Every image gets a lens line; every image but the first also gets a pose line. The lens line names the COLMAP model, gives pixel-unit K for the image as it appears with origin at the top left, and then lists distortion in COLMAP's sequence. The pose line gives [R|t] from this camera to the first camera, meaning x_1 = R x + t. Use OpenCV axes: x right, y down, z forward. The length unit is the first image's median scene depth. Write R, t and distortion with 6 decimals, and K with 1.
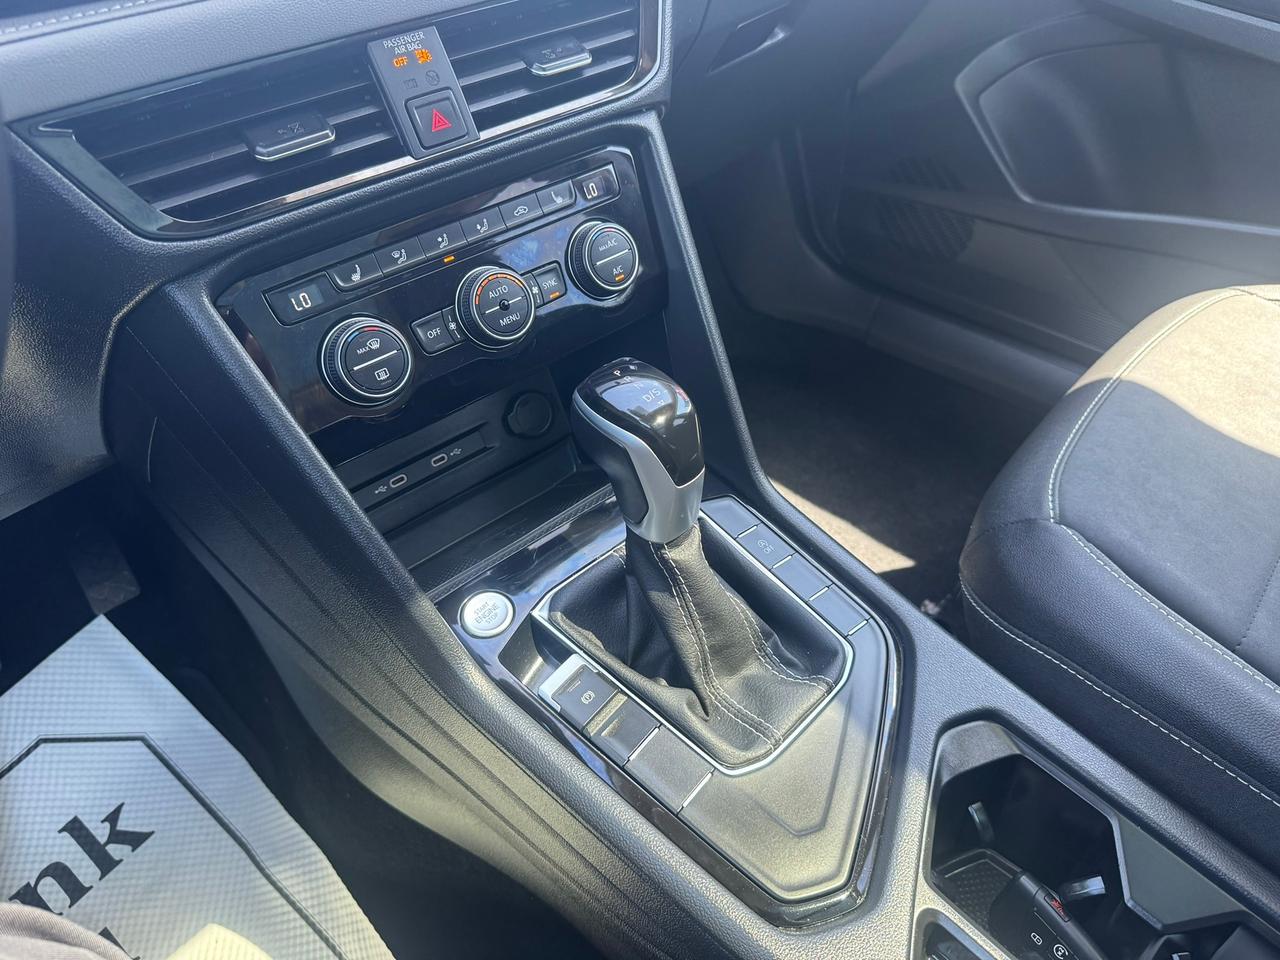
lens RADIAL K [[916.5, 0, 639.4], [0, 916.5, 474.5], [0, 0, 1]] dist [0.015148, -0.020907]
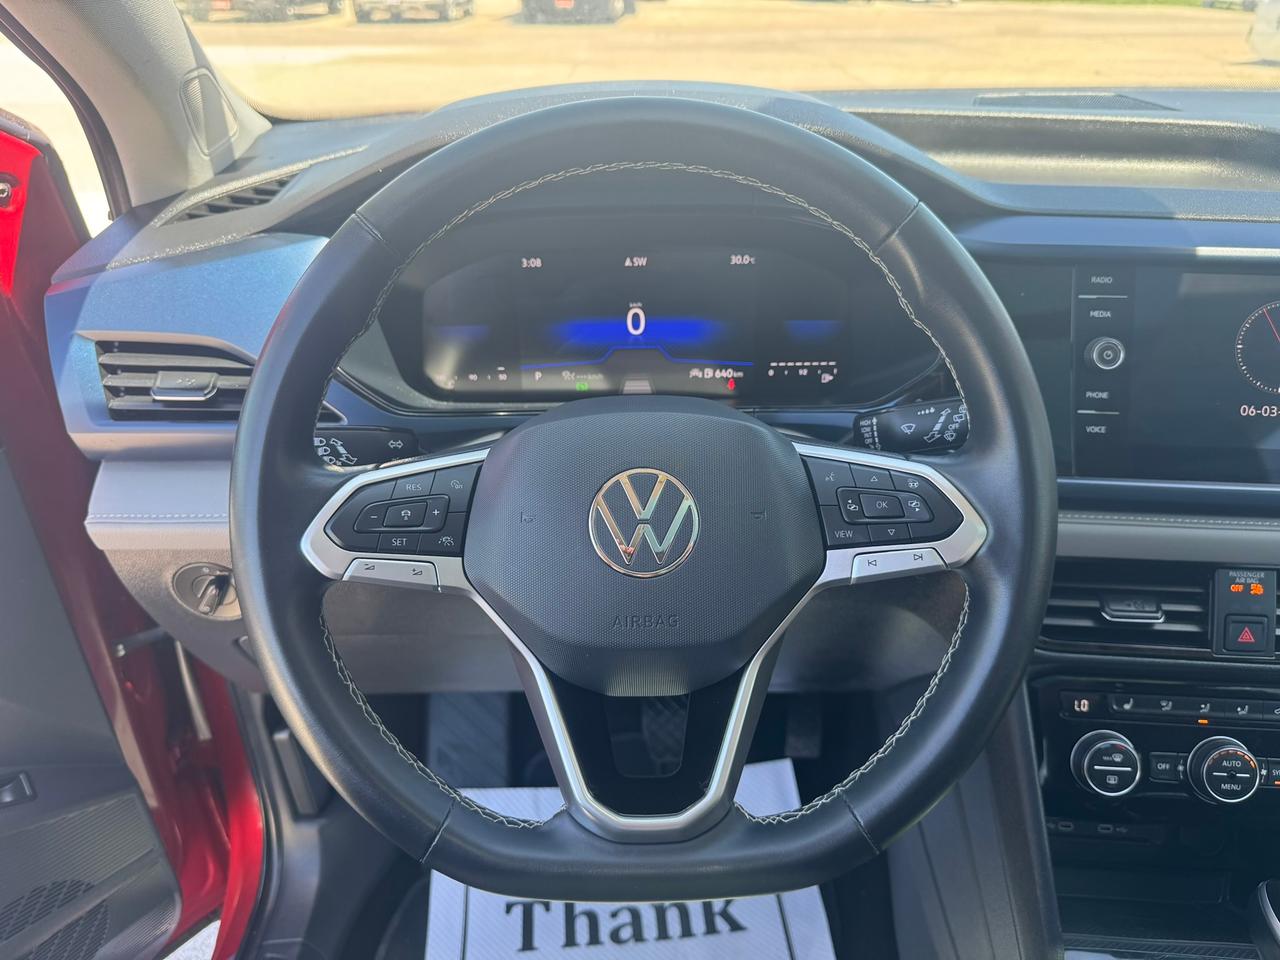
lens RADIAL K [[916.5, 0, 650.4], [0, 916.5, 482.9], [0, 0, 1]] dist [0.015148, -0.020907]
pose [[0.692002, 0.368838, -0.620558, -0.065058], [-0.489024, 0.871848, -0.027128, -0.109504], [0.531026, 0.322240, 0.783691, -0.514404]]
